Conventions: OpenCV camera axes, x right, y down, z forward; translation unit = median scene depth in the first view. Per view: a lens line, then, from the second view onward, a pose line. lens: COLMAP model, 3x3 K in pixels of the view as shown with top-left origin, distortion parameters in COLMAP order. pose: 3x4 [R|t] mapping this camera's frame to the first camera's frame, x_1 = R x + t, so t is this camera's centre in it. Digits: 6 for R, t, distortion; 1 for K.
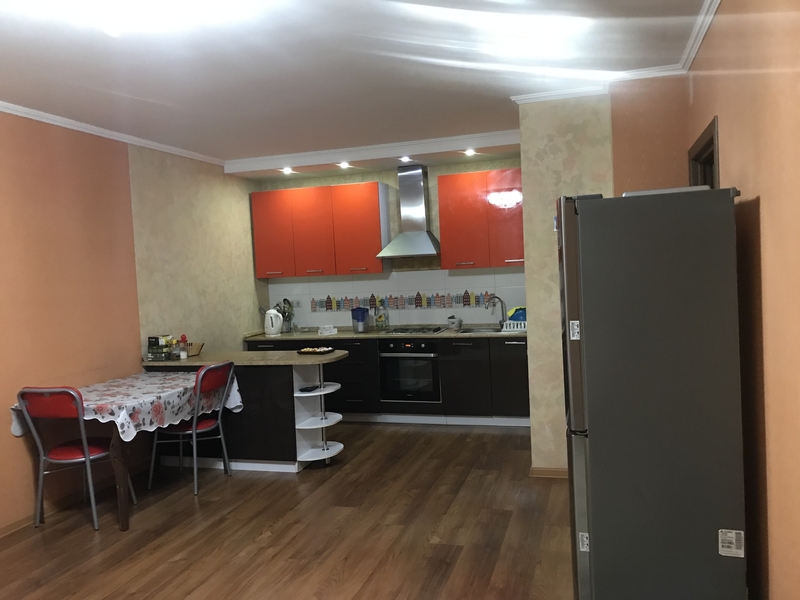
lens RADIAL K [[645.6, 0, 400.0], [0, 645.6, 300.0], [0, 0, 1]] dist [0.011190, -0.005618]
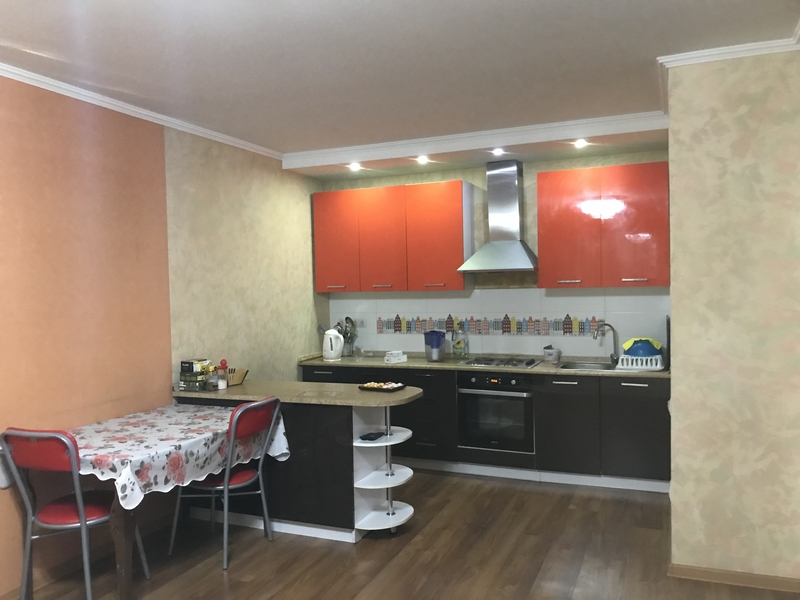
lens RADIAL K [[645.6, 0, 400.0], [0, 645.6, 300.0], [0, 0, 1]] dist [0.011190, -0.005618]
pose [[0.994718, 0.028865, -0.098507, -0.030255], [-0.031084, 0.999295, -0.021070, -0.010733], [0.097829, 0.024020, 0.994913, 0.187641]]
